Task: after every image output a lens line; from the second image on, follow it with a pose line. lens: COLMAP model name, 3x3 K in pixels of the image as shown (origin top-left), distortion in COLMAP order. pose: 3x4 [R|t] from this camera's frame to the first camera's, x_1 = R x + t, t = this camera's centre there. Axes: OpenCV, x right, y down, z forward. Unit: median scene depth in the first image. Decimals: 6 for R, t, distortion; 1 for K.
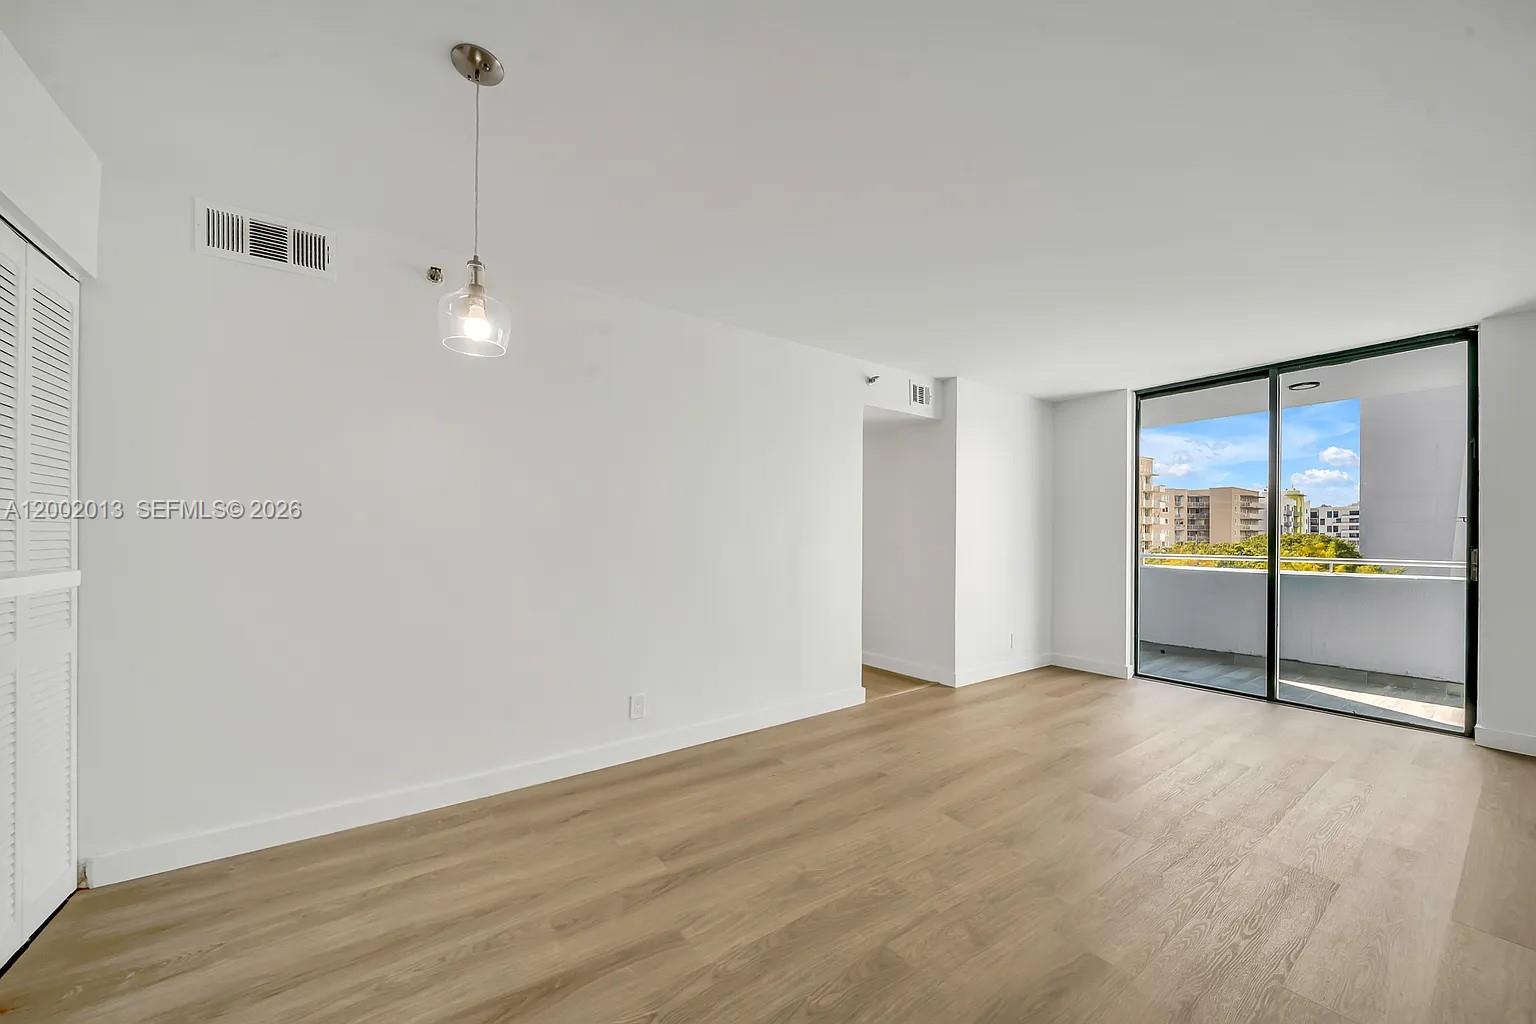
lens RADIAL K [[546.1, 0, 760.3], [0, 546.1, 541.3], [0, 0, 1]] dist [0.000391, -0.000113]
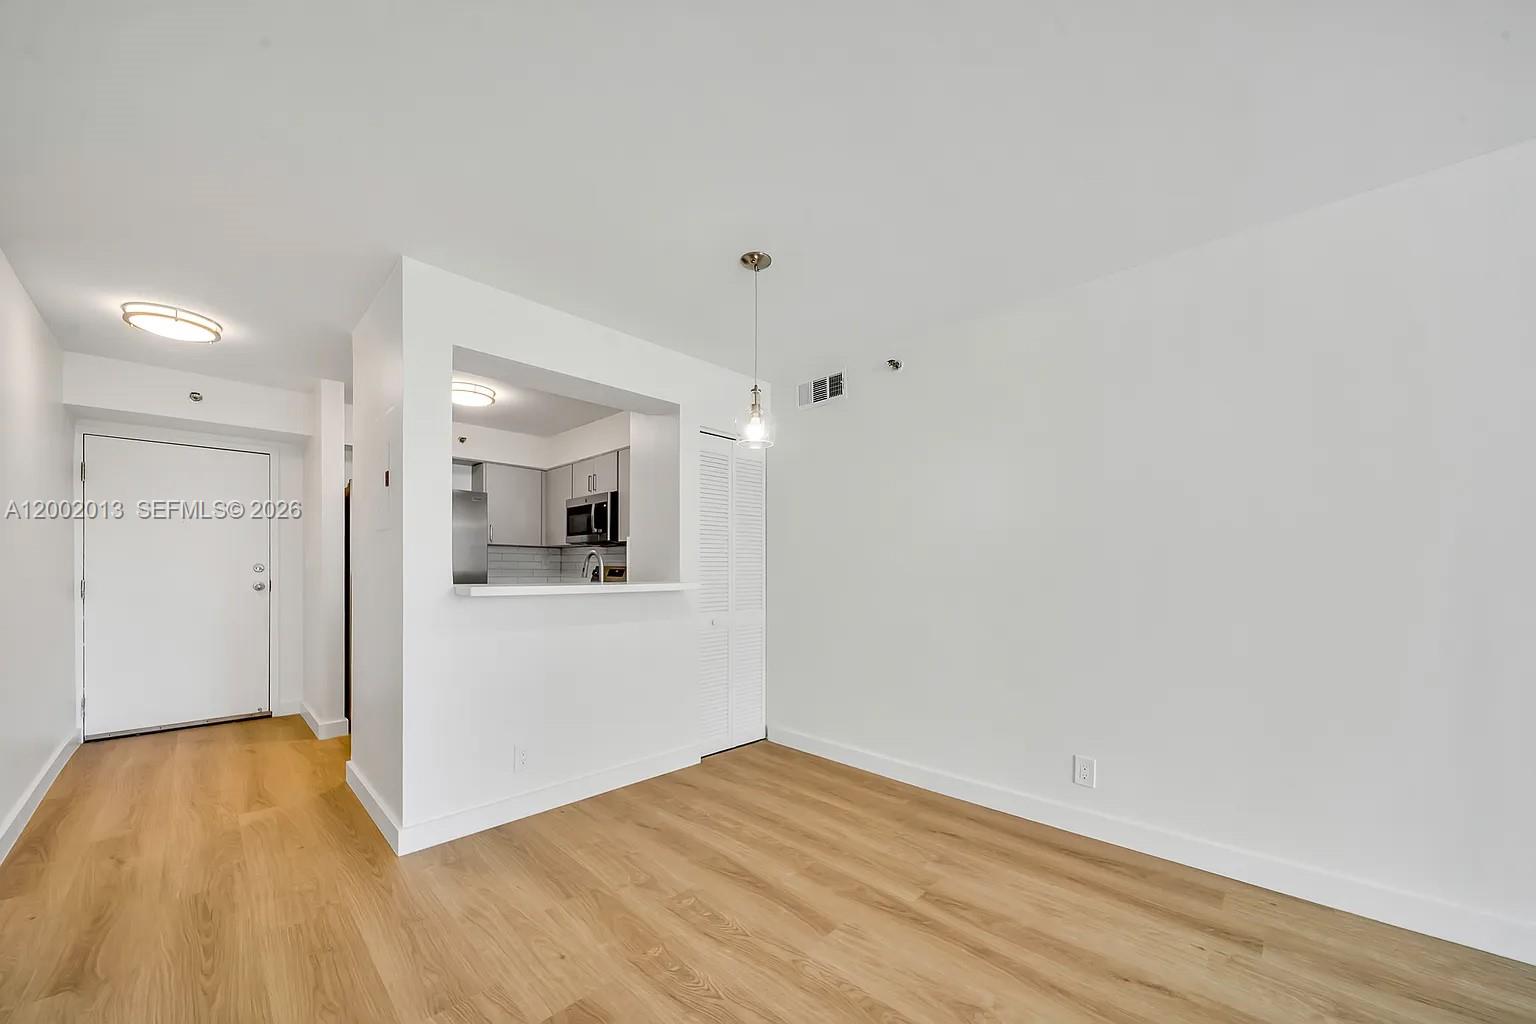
lens RADIAL K [[555.2, 0, 758.7], [0, 555.2, 566.2], [0, 0, 1]] dist [0.001317, -0.000017]
pose [[0.188162, -0.011115, -0.982075, 0.802297], [-0.004781, 0.999914, -0.012233, 0.009967], [0.982126, 0.006997, 0.188092, 0.562367]]
